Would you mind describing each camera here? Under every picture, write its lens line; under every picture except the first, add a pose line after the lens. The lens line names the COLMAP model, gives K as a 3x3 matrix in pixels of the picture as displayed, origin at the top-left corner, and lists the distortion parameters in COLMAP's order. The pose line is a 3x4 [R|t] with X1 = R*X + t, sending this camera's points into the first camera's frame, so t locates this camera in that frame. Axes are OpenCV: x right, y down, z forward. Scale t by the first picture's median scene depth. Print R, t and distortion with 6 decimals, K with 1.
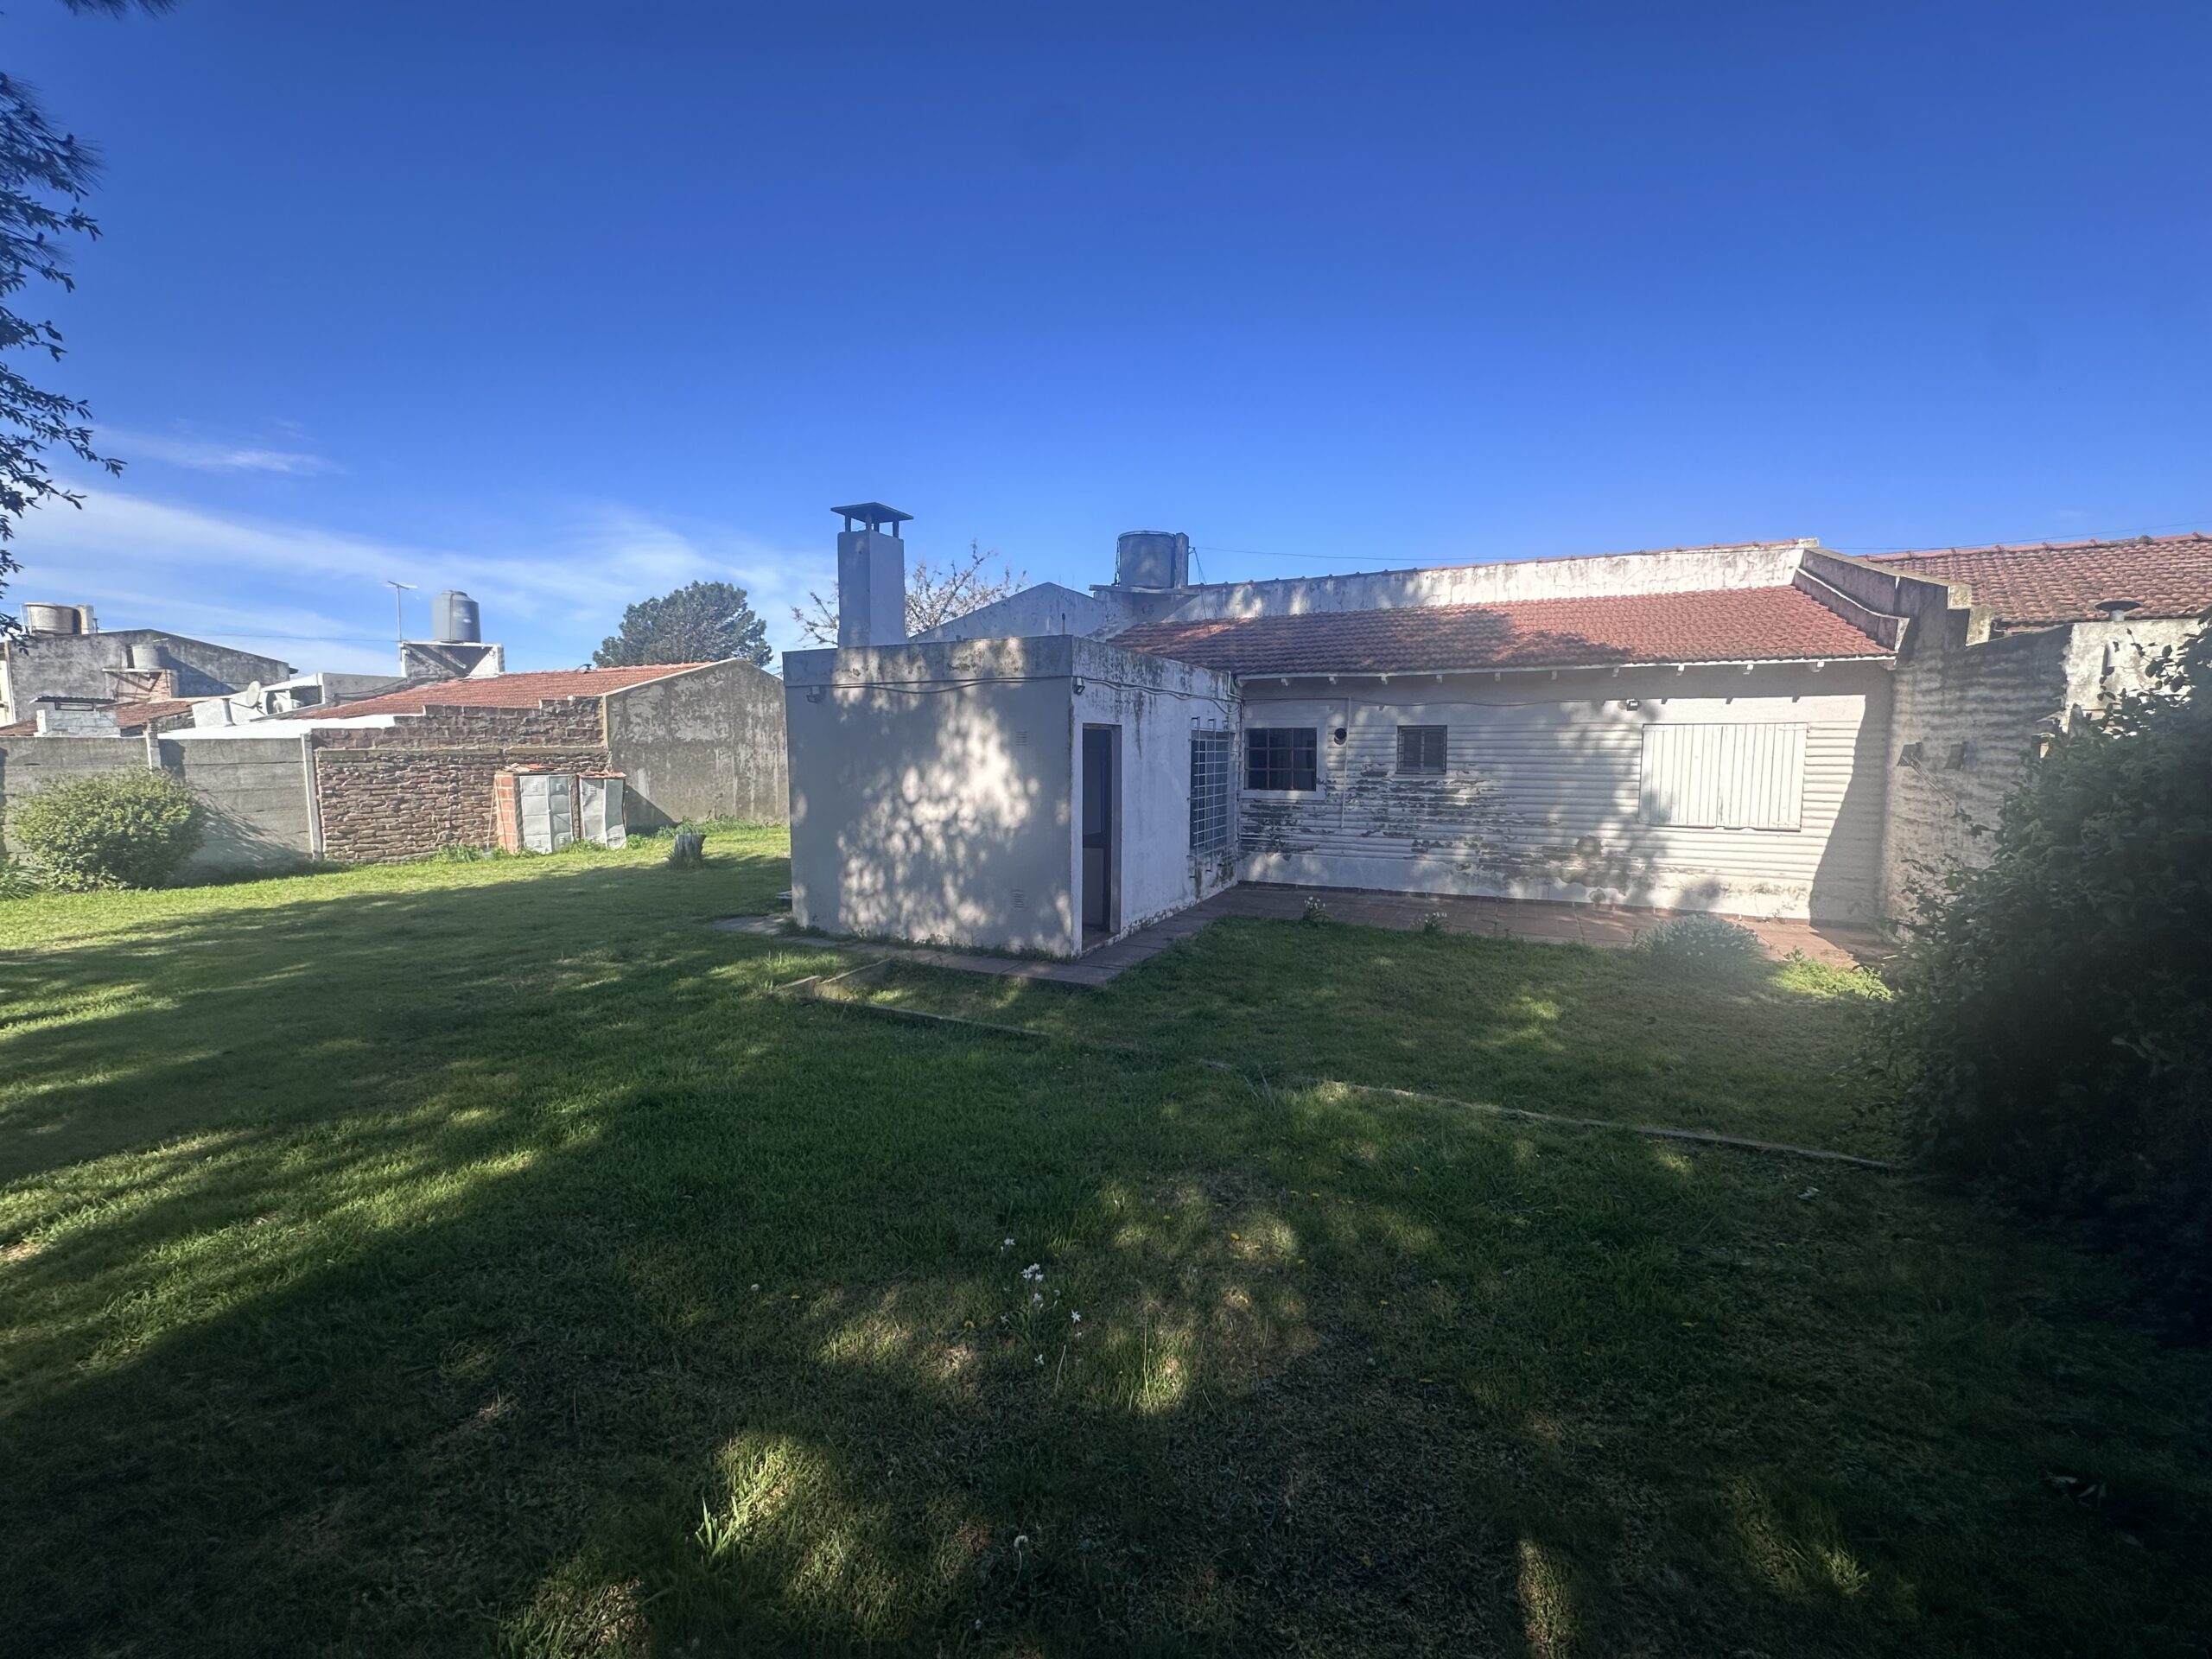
lens RADIAL K [[887.6, 0, 1103.2], [0, 887.6, 831.7], [0, 0, 1]] dist [-0.000951, -0.000685]
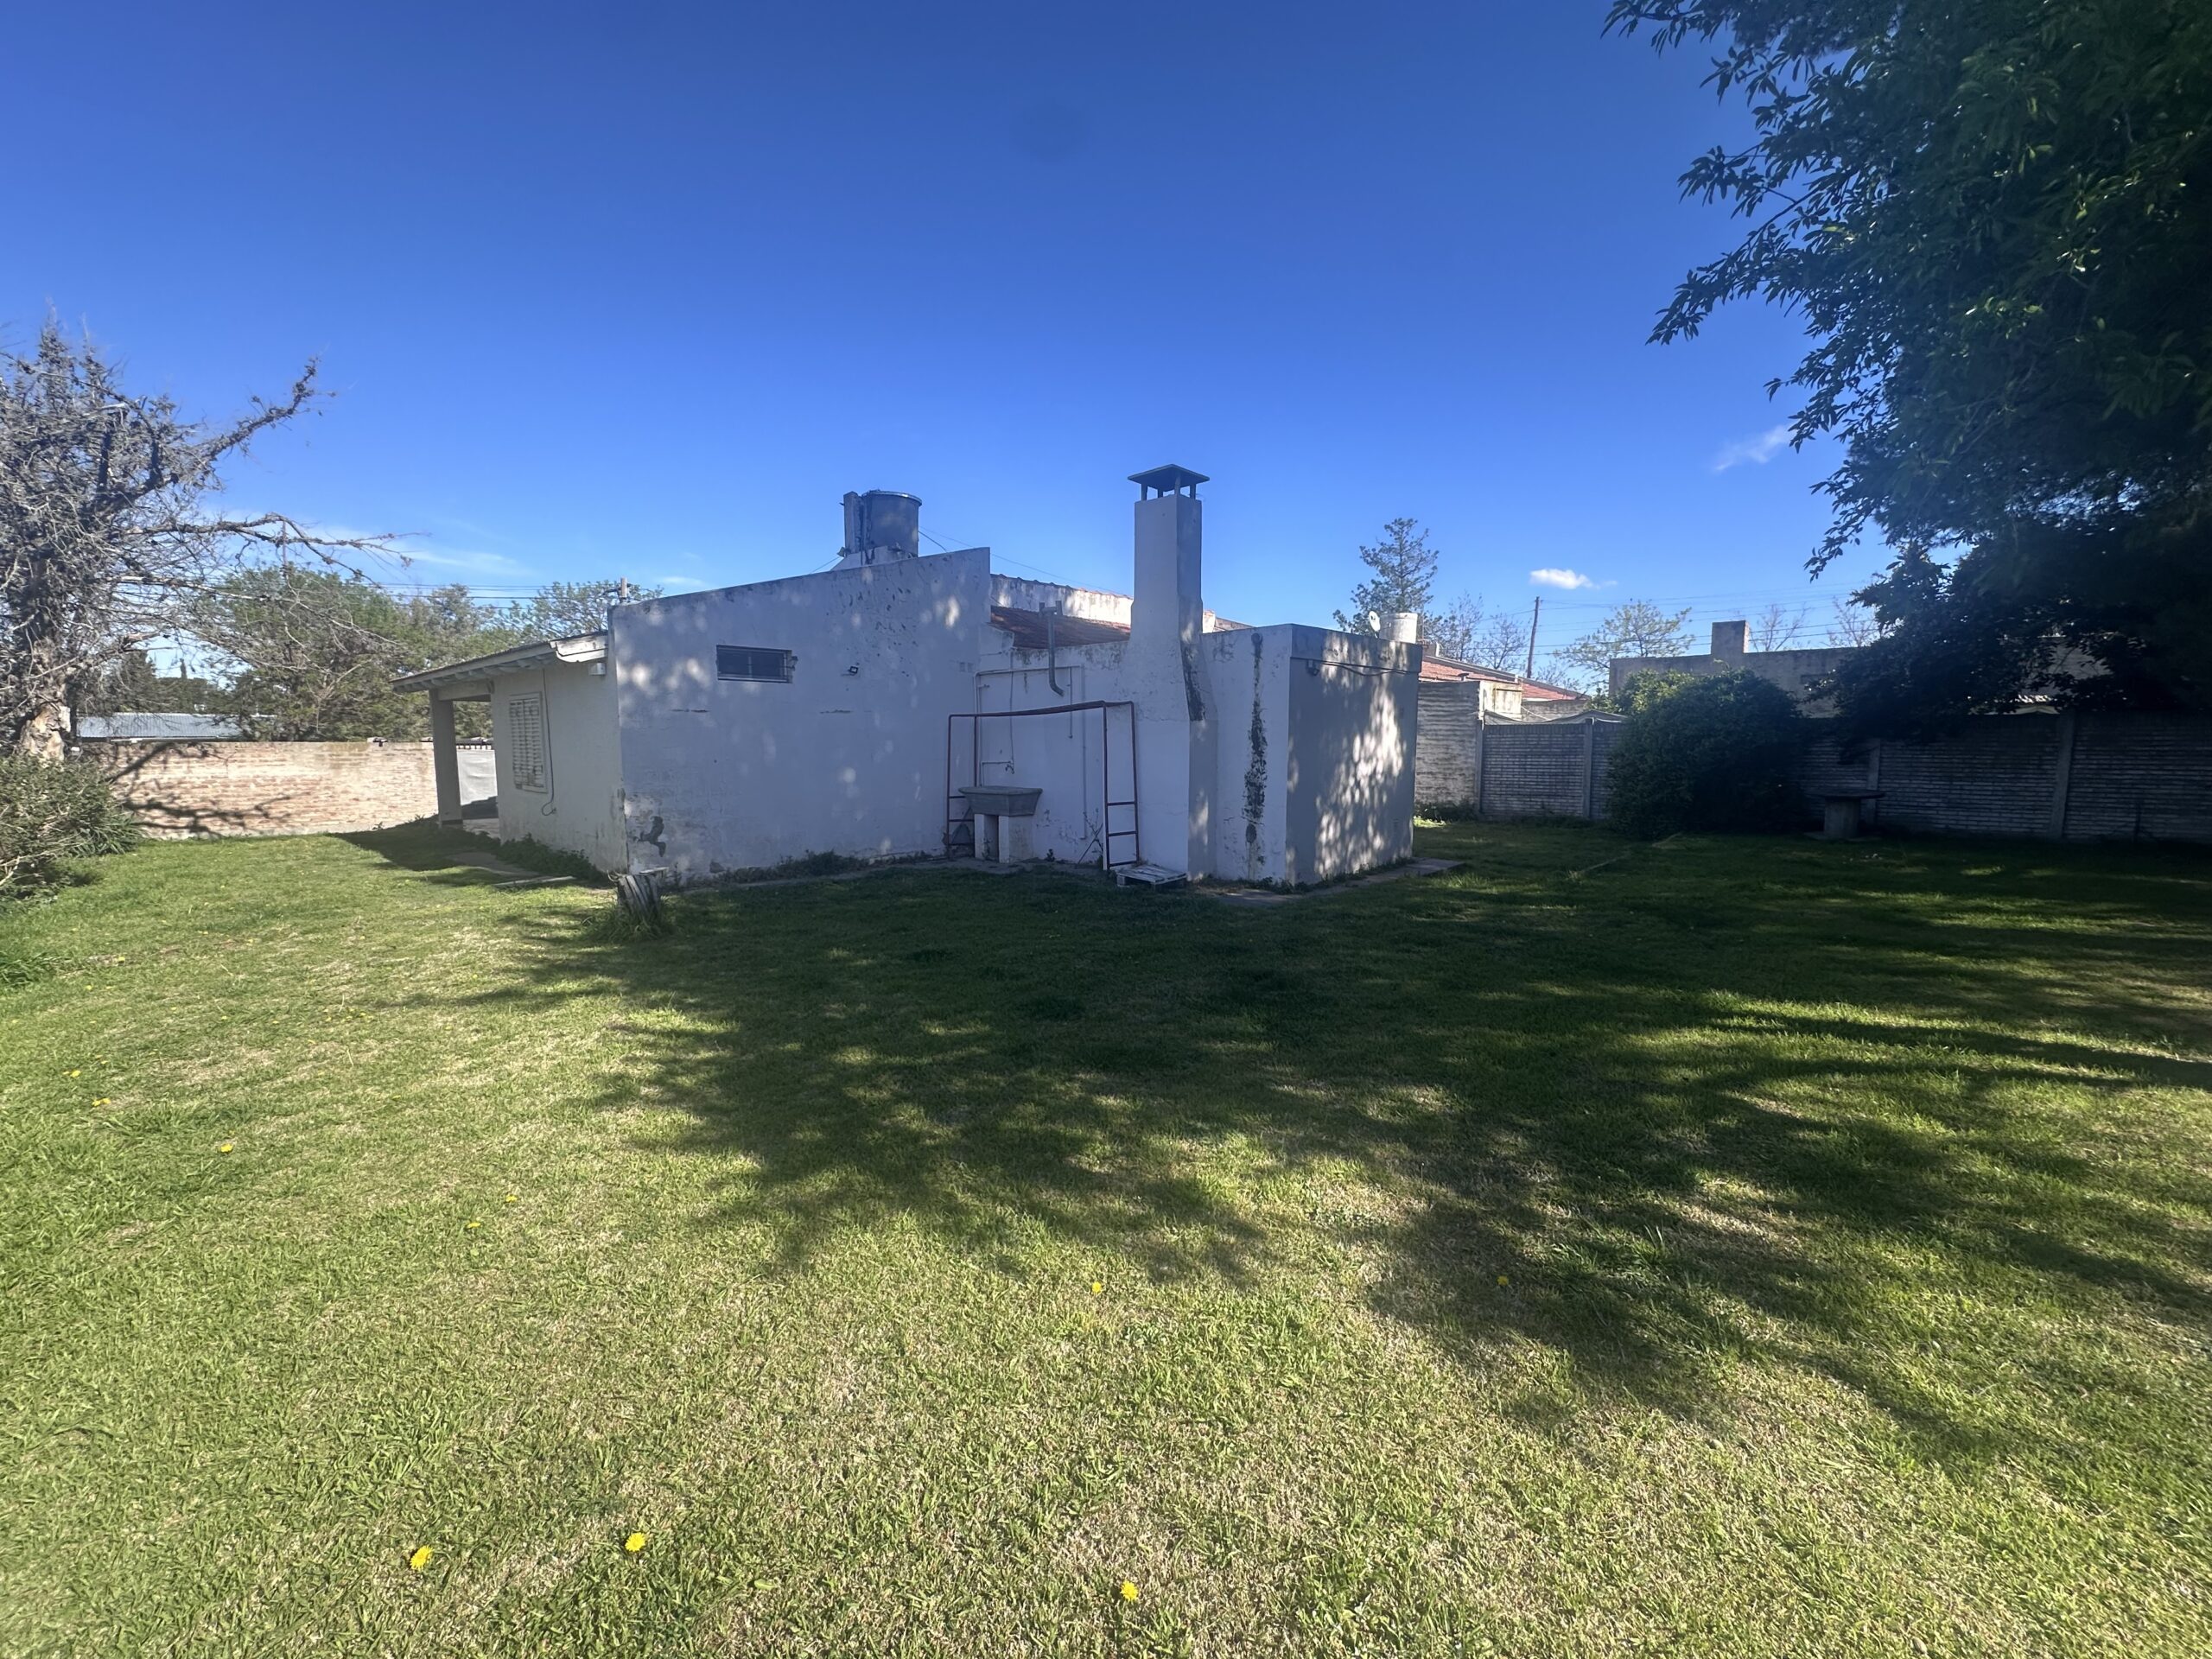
lens RADIAL K [[887.6, 0, 1106.2], [0, 887.6, 829.7], [0, 0, 1]] dist [-0.000951, -0.000685]
pose [[0.291602, -0.104706, 0.950792, -1.524916], [0.090230, 0.992570, 0.081634, -0.073434], [-0.952275, 0.061985, 0.298883, 0.971776]]
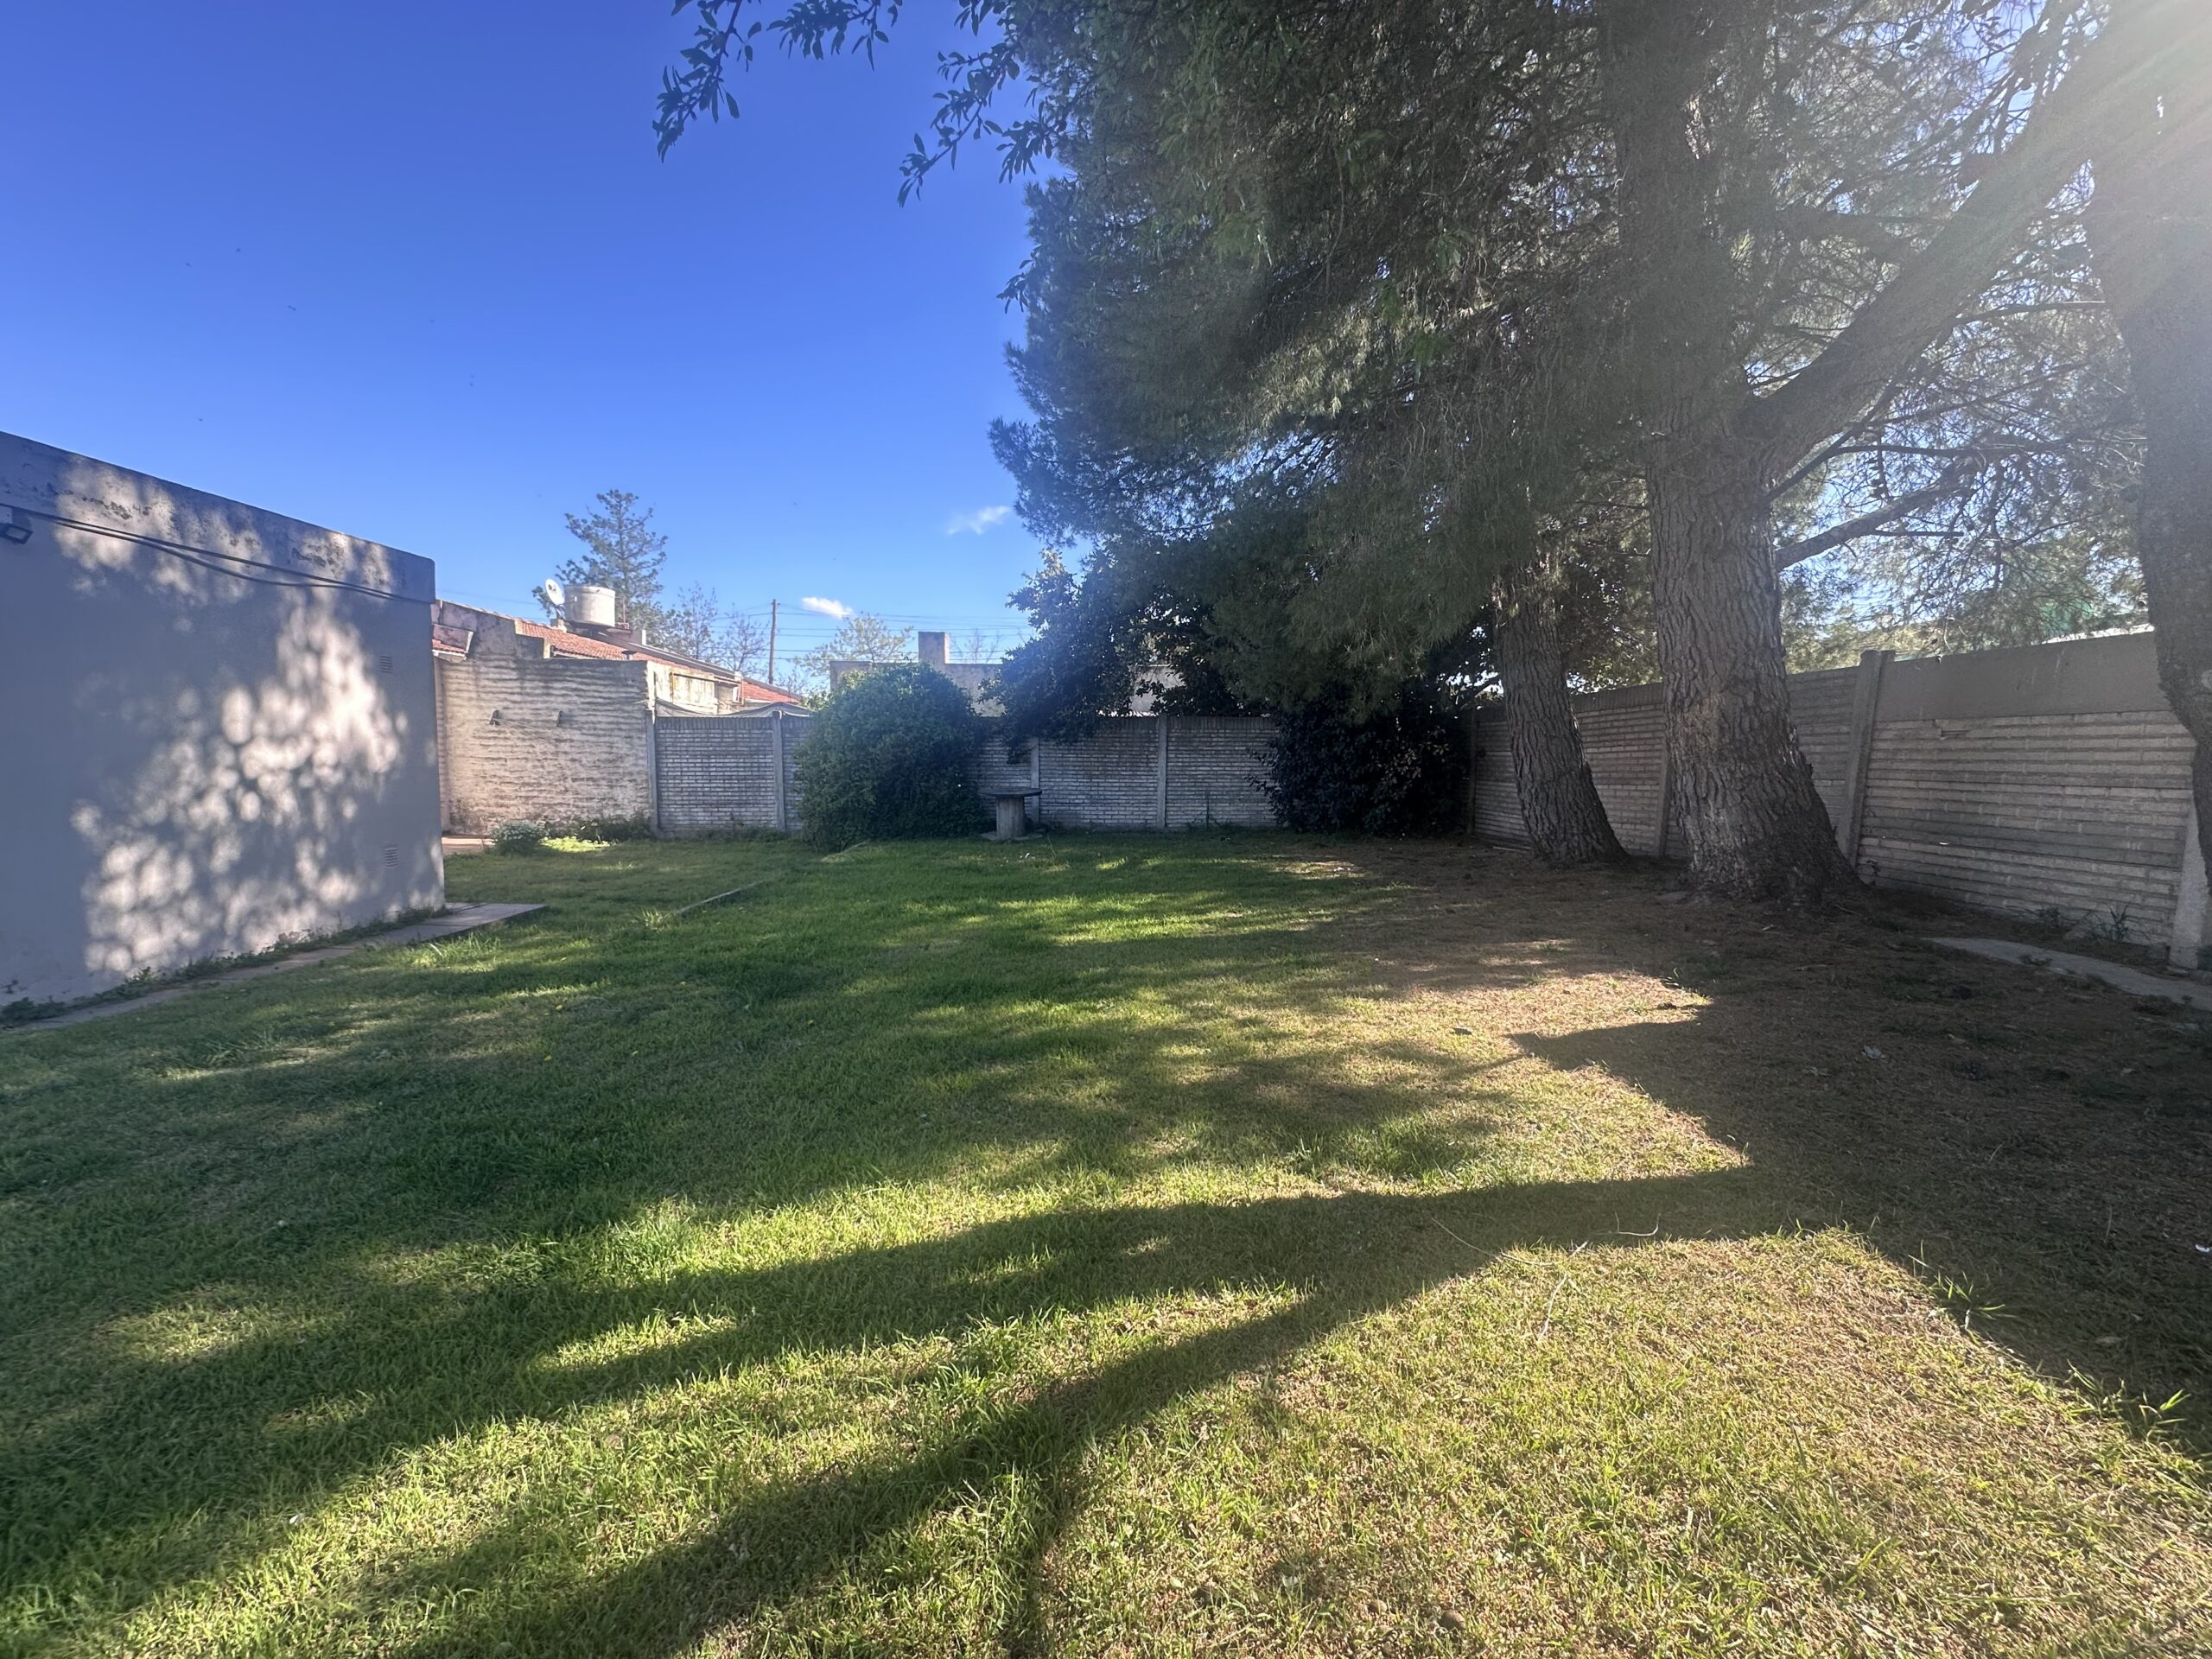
lens RADIAL K [[887.6, 0, 1109.6], [0, 887.6, 830.7], [0, 0, 1]] dist [-0.000951, -0.000685]
pose [[-0.450814, -0.083450, 0.888708, -1.097157], [0.067717, 0.989554, 0.127270, -0.008894], [-0.890046, 0.117555, -0.440454, 0.726888]]
